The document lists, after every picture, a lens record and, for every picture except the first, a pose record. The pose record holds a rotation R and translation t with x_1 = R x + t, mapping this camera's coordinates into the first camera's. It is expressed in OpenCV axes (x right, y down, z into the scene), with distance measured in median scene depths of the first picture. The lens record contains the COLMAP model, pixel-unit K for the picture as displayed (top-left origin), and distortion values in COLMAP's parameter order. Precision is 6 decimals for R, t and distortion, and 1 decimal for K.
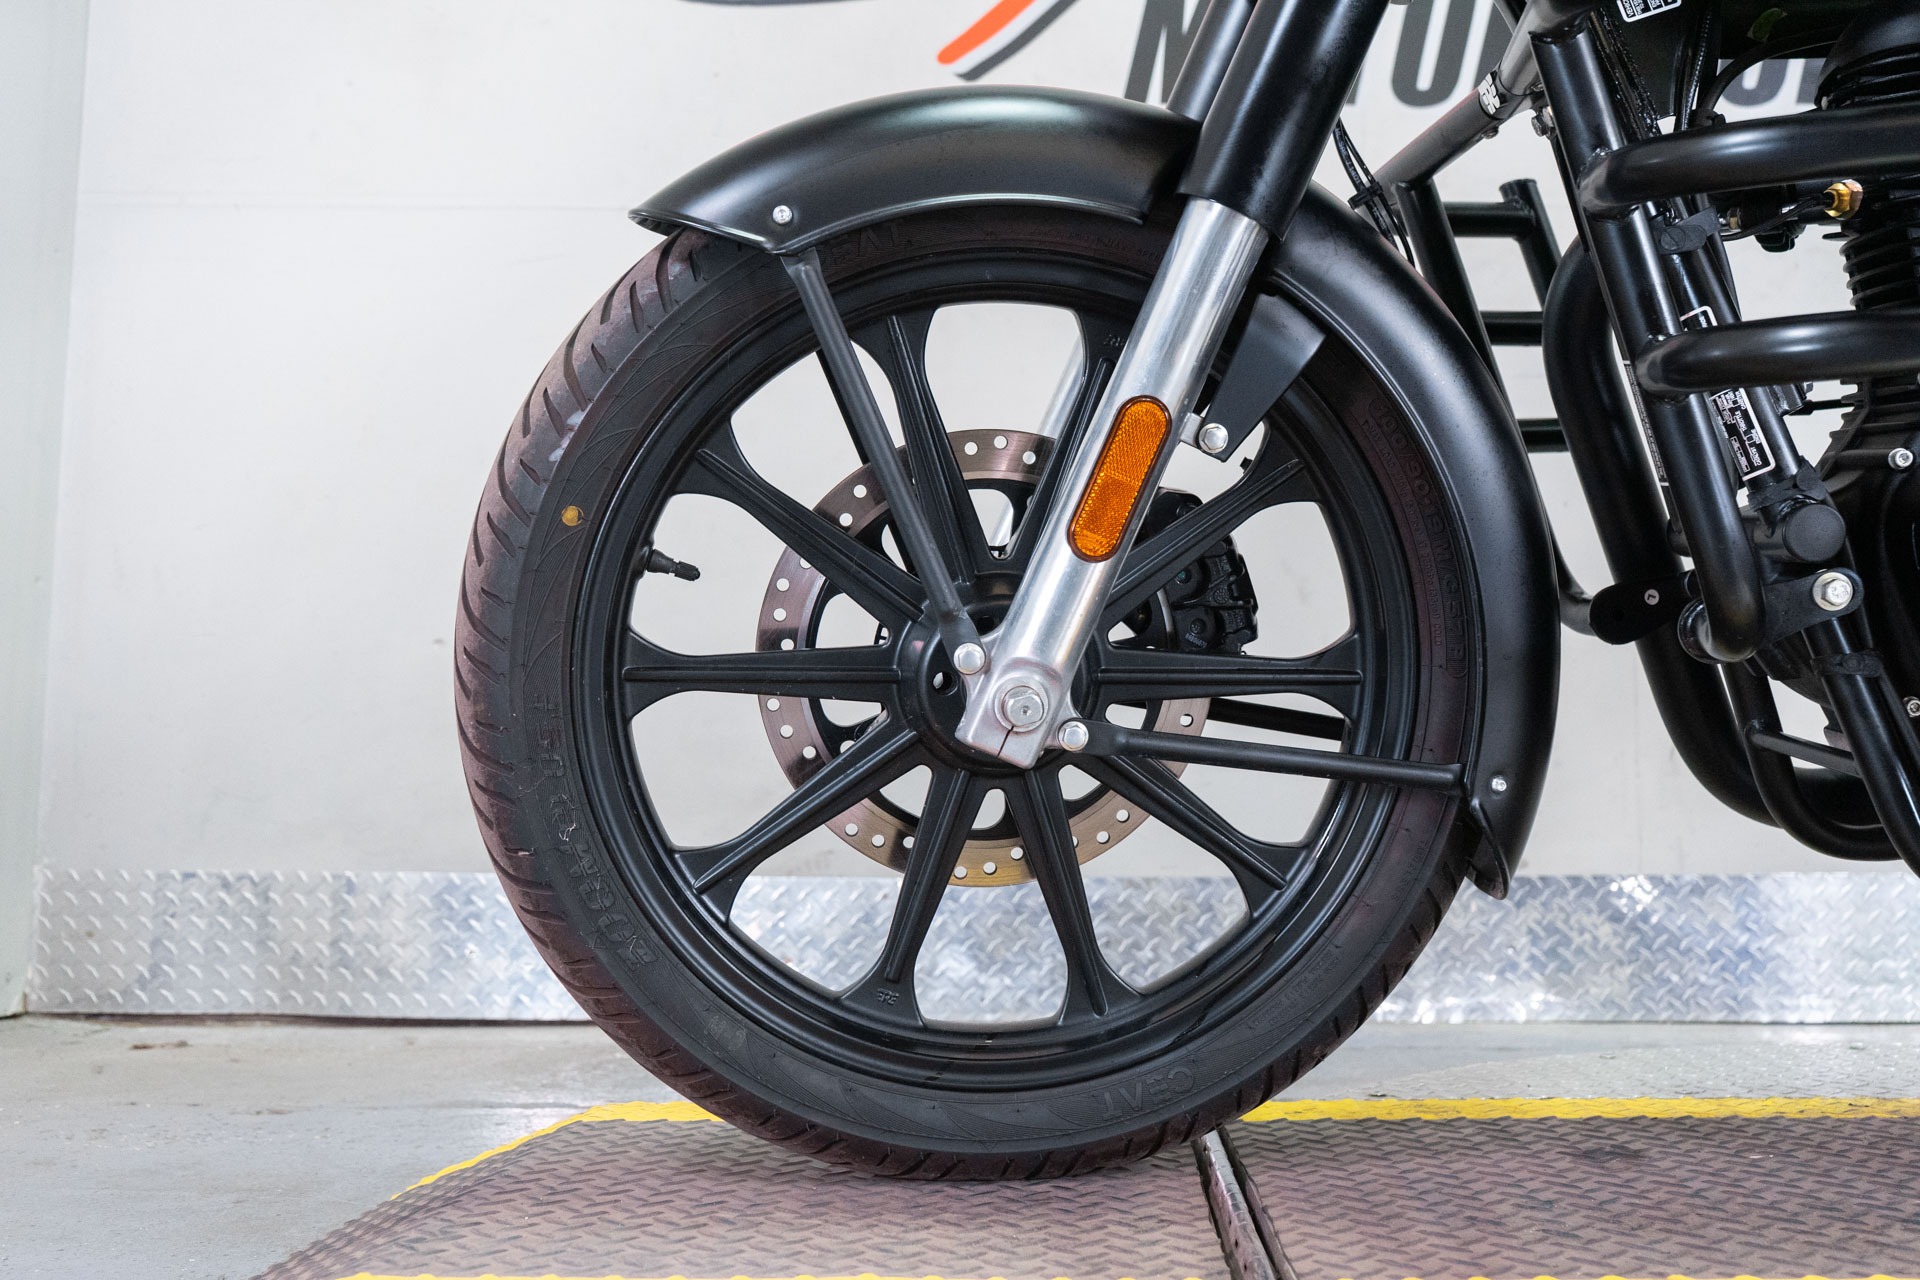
lens RADIAL K [[1832.0, 0, 965.8], [0, 1832.0, 638.5], [0, 0, 1]] dist [0.000828, 0.000000]
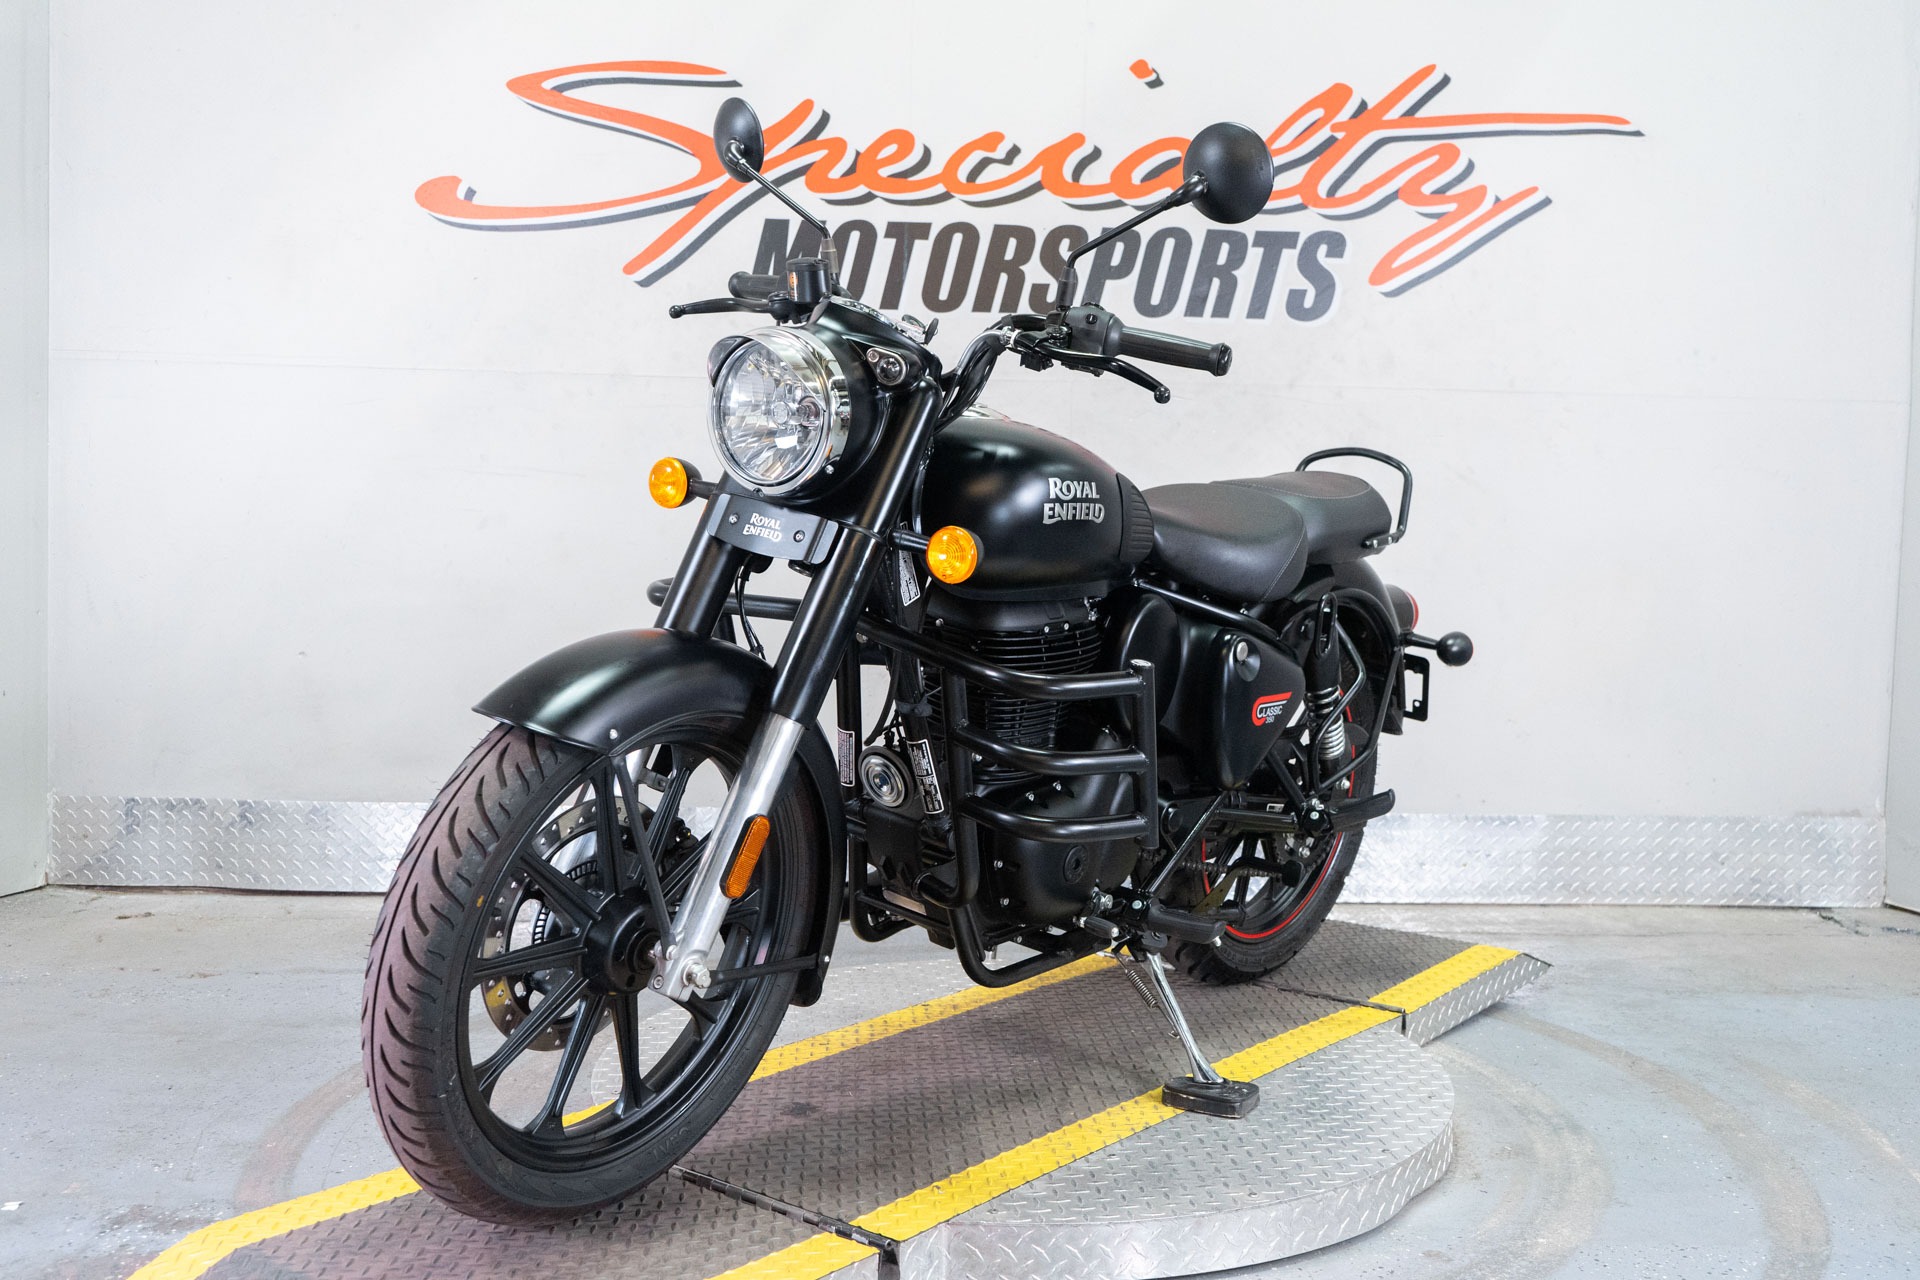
lens RADIAL K [[1787.8, 0, 952.1], [0, 1787.8, 633.2], [0, 0, 1]] dist [0.009515, 0.000000]
pose [[0.999608, 0.011160, 0.025678, 0.294918], [-0.014803, 0.989113, 0.146414, -0.322876], [-0.023764, -0.146737, 0.988890, -0.674509]]
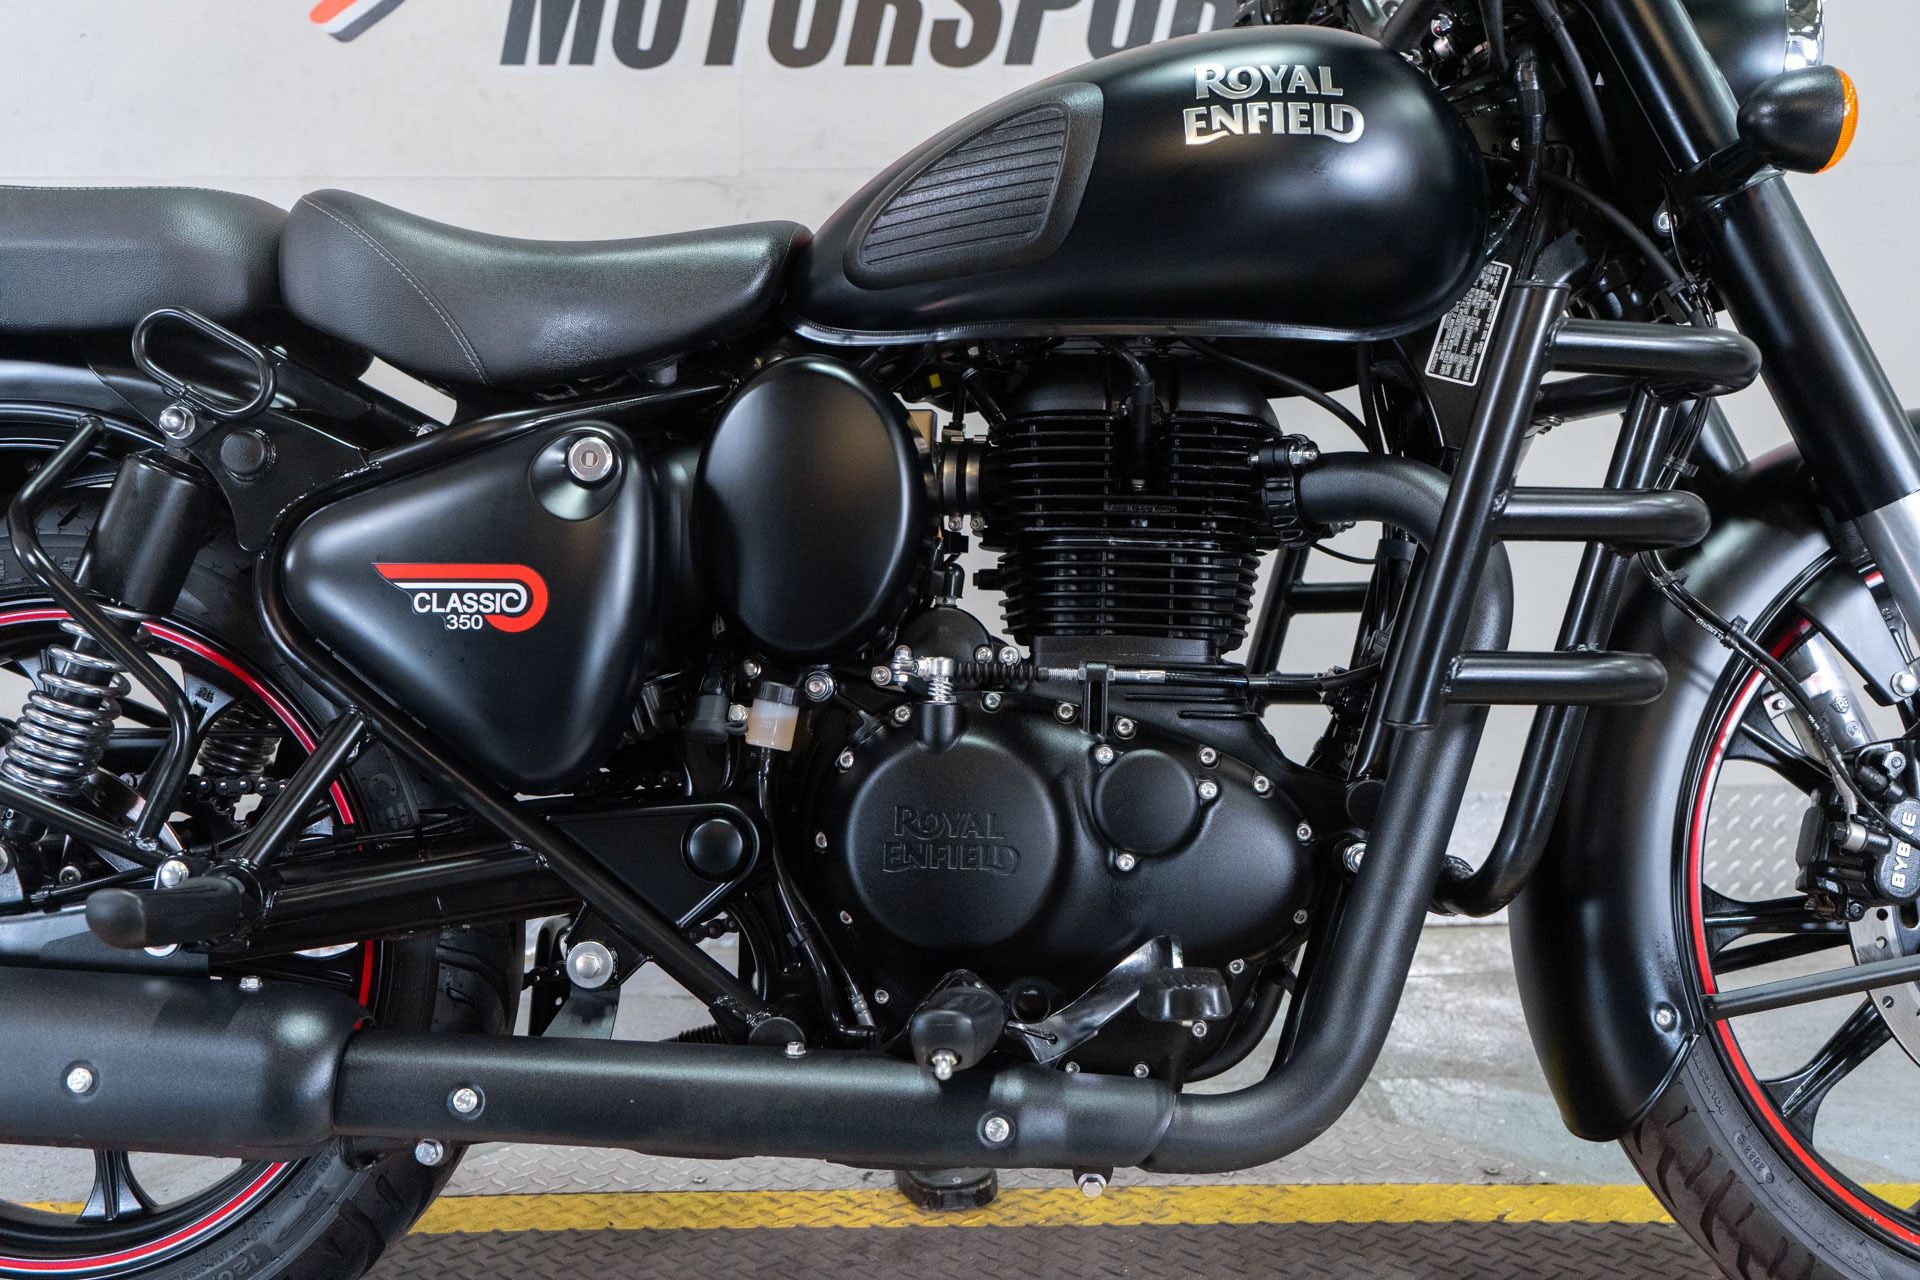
lens RADIAL K [[1832.0, 0, 949.6], [0, 1832.0, 646.2], [0, 0, 1]] dist [0.000828, 0.000000]
pose [[0.997485, -0.028908, 0.064717, 0.340881], [0.017367, 0.984899, 0.172256, -0.196531], [-0.068719, -0.170699, 0.982924, -0.072295]]
